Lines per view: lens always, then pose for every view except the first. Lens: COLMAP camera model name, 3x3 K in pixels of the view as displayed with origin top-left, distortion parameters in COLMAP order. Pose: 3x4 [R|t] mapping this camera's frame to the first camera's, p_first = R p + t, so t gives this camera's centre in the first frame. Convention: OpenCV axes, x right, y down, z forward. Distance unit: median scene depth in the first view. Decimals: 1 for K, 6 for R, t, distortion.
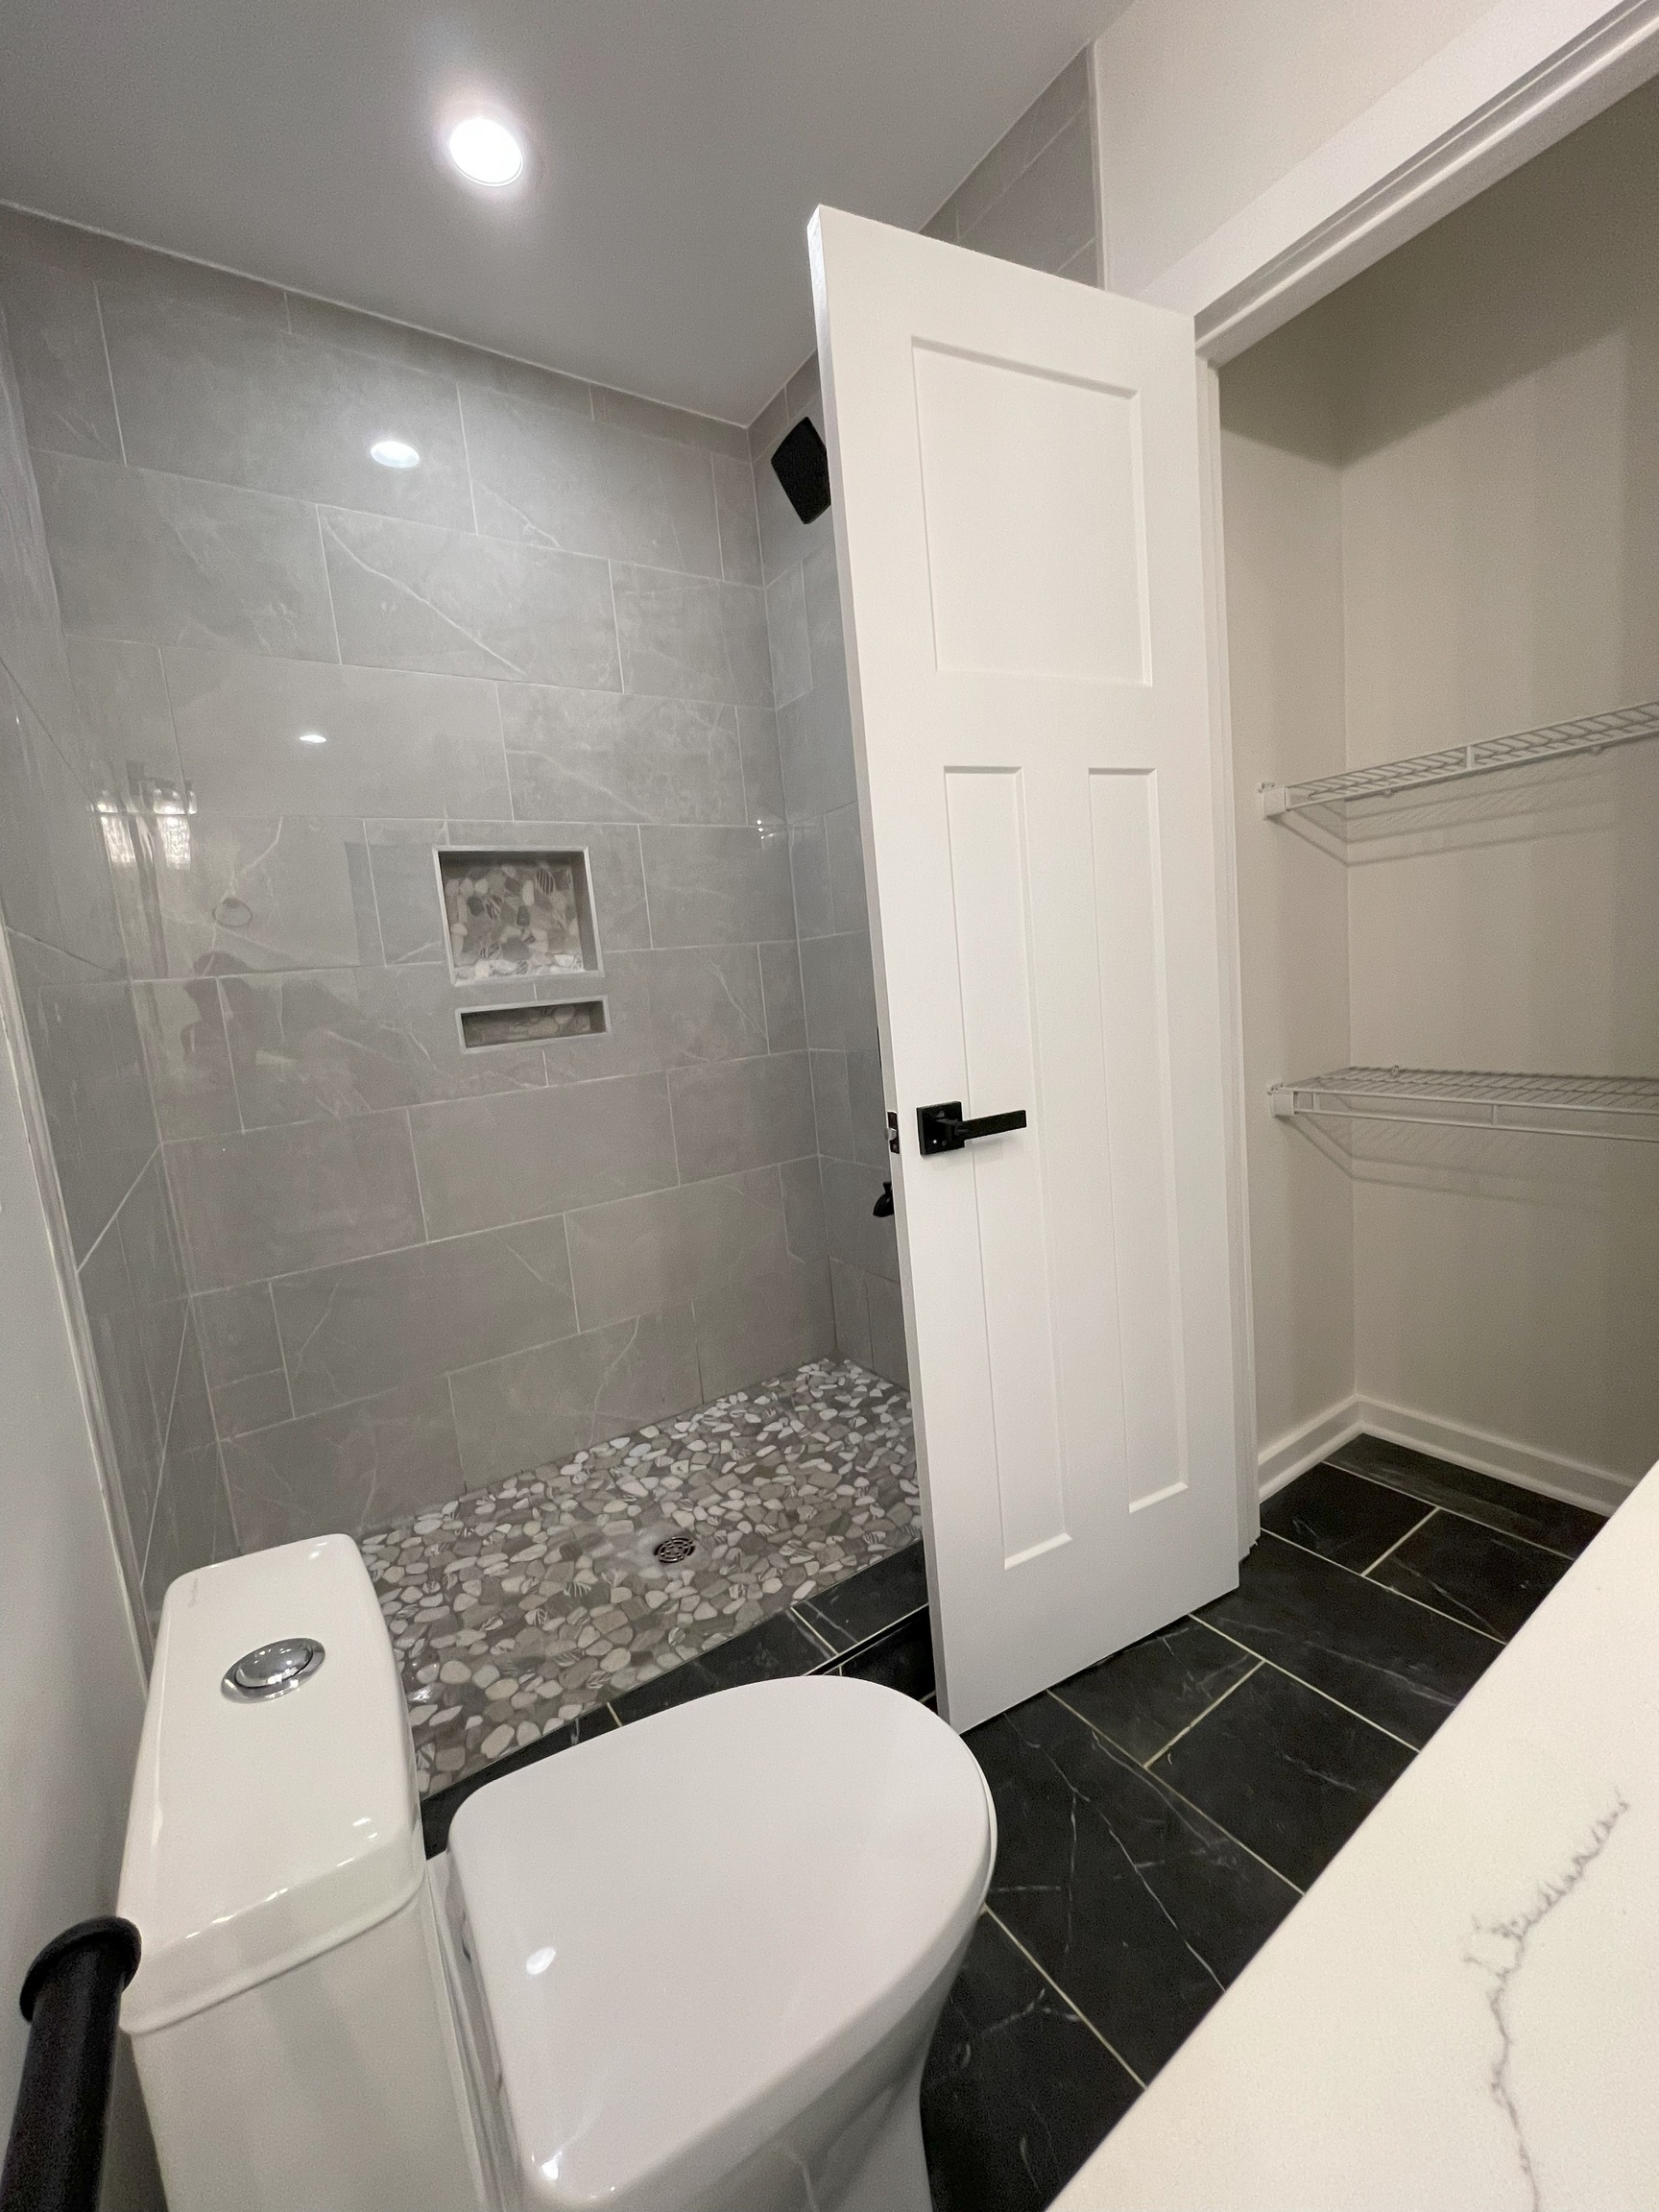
lens RADIAL K [[894.9, 0, 825.2], [0, 894.9, 1098.9], [0, 0, 1]] dist [0.004416, 0.000530]
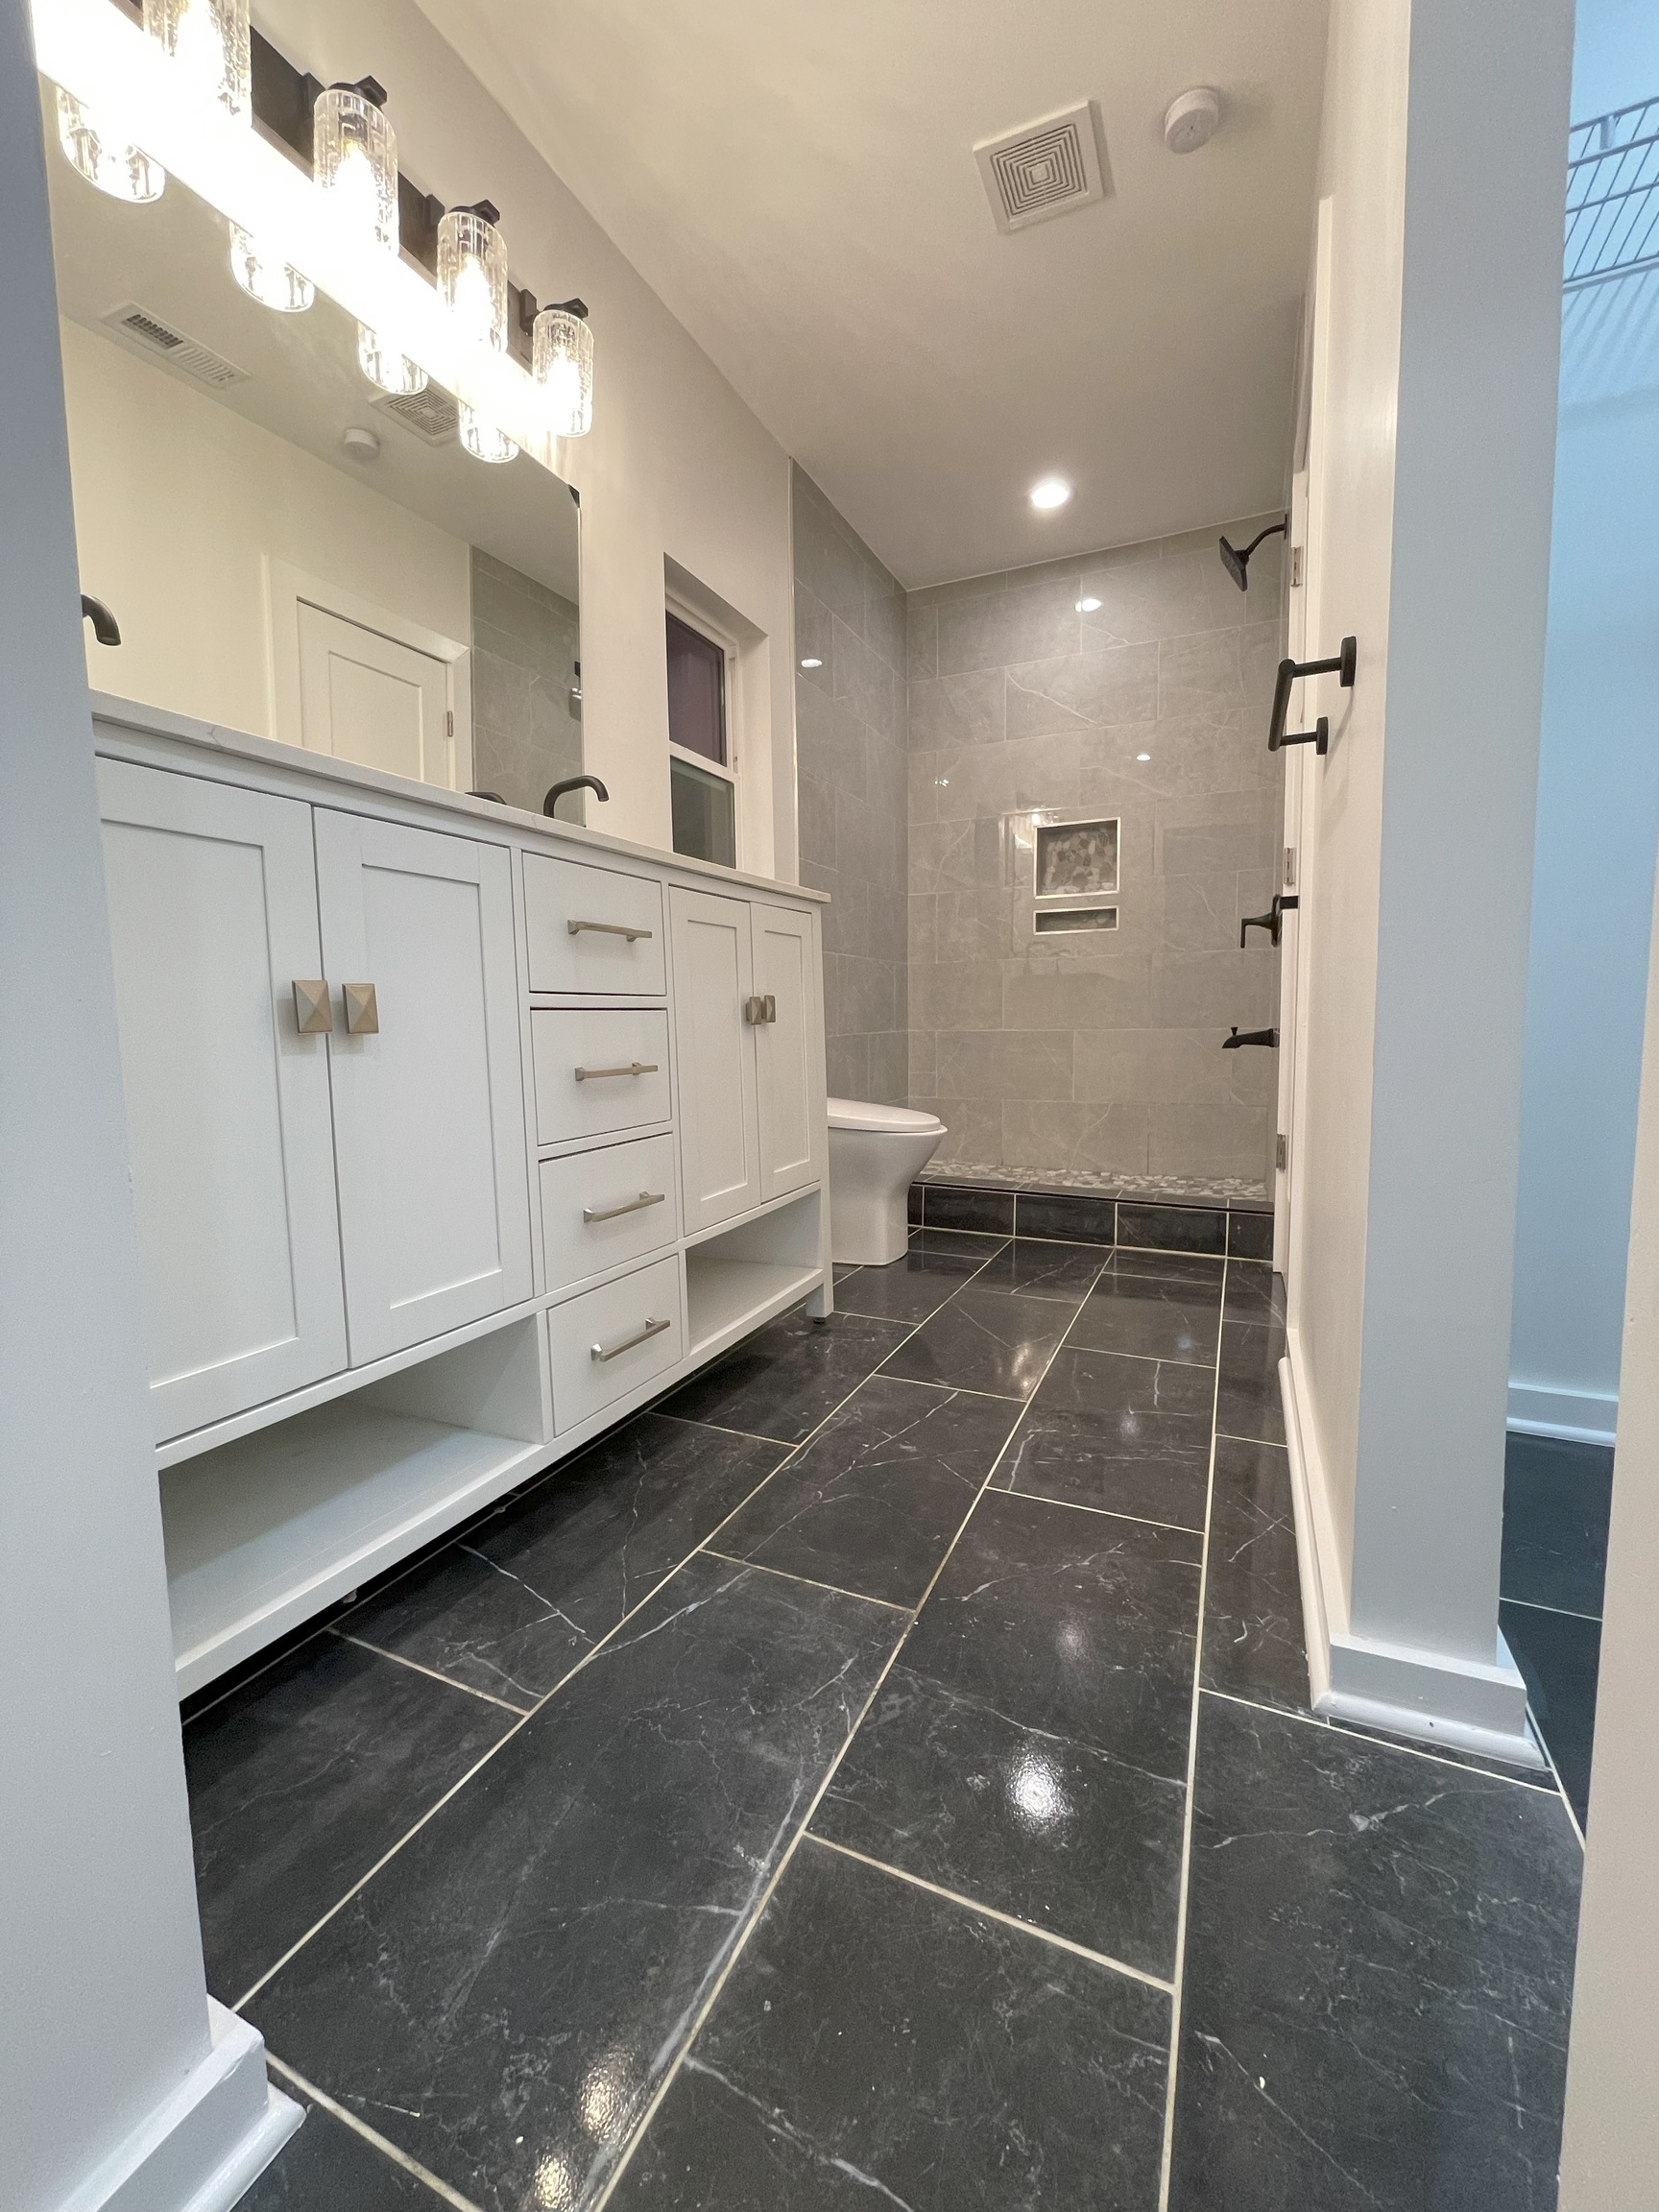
lens RADIAL K [[894.9, 0, 827.1], [0, 894.9, 1100.1], [0, 0, 1]] dist [0.004416, 0.000530]
pose [[0.520523, 0.165191, -0.837716, 1.000464], [-0.146411, 0.983844, 0.103032, 0.160950], [0.841201, 0.069020, 0.536299, -0.360079]]
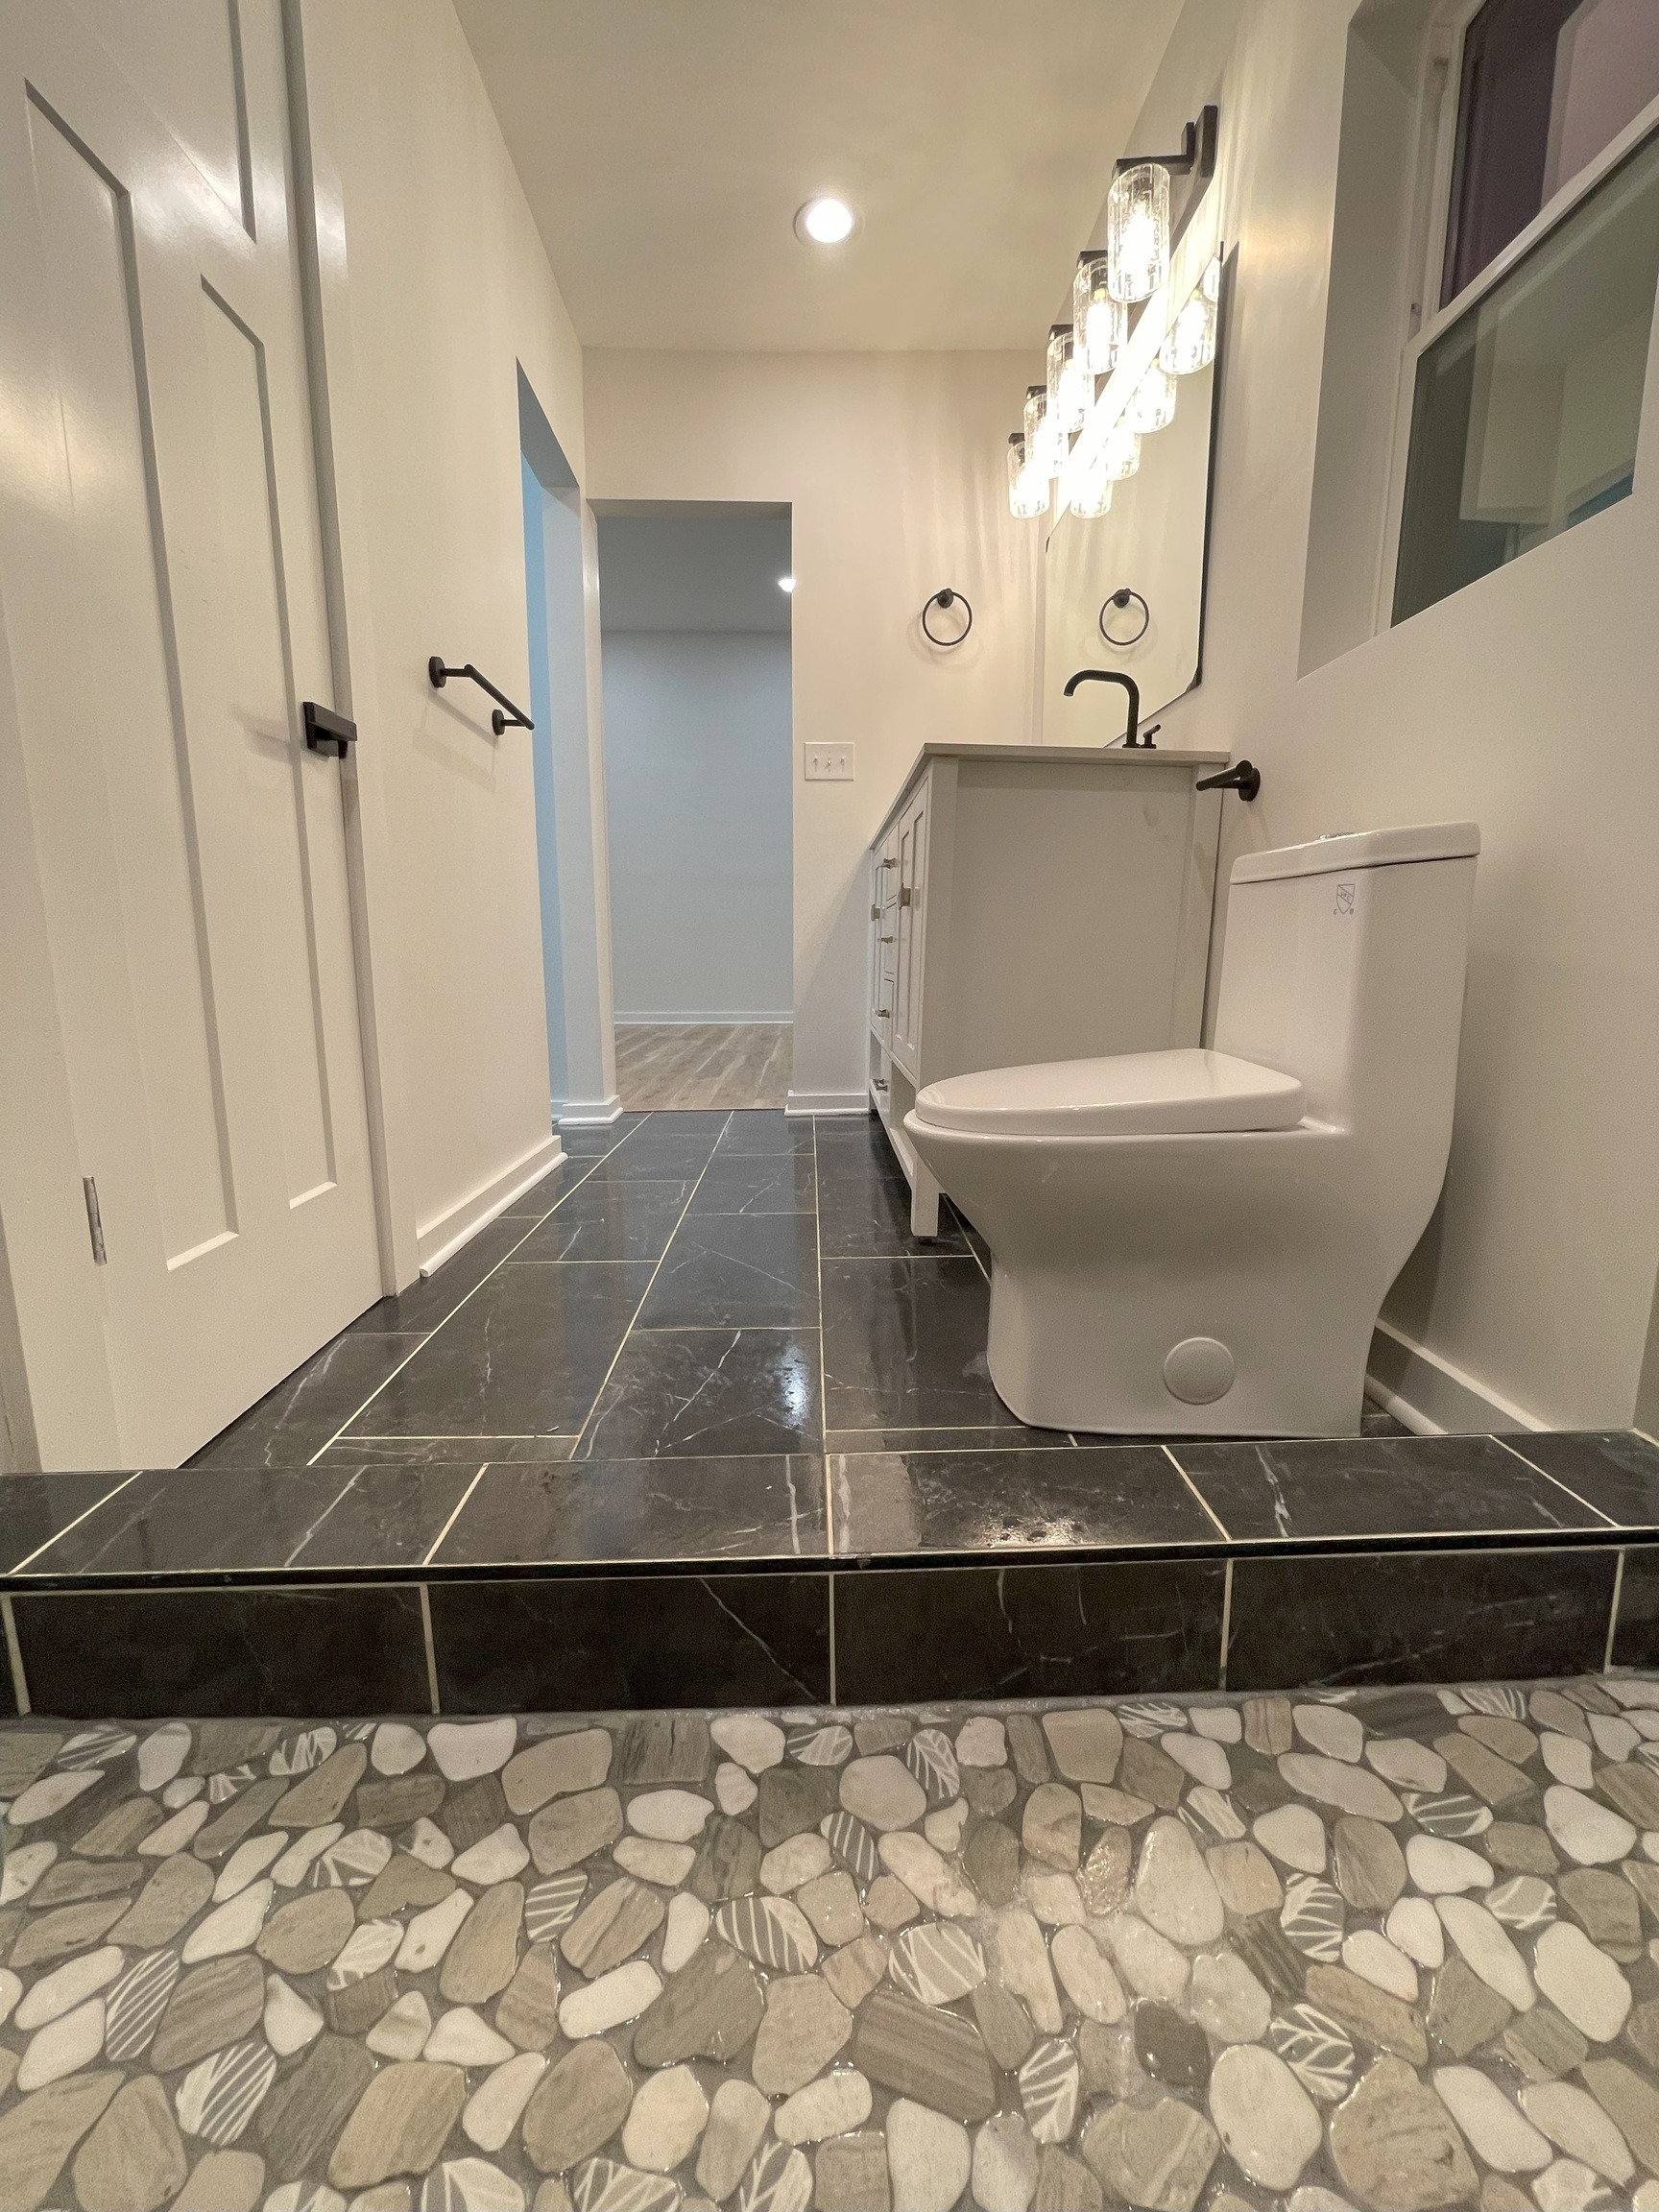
lens RADIAL K [[894.9, 0, 831.0], [0, 894.9, 1101.2], [0, 0, 1]] dist [0.004416, 0.000530]
pose [[-0.841235, 0.001421, 0.540668, -0.205749], [0.145711, 0.963593, 0.224183, 0.158803], [-0.520665, 0.267371, -0.810815, 0.917795]]
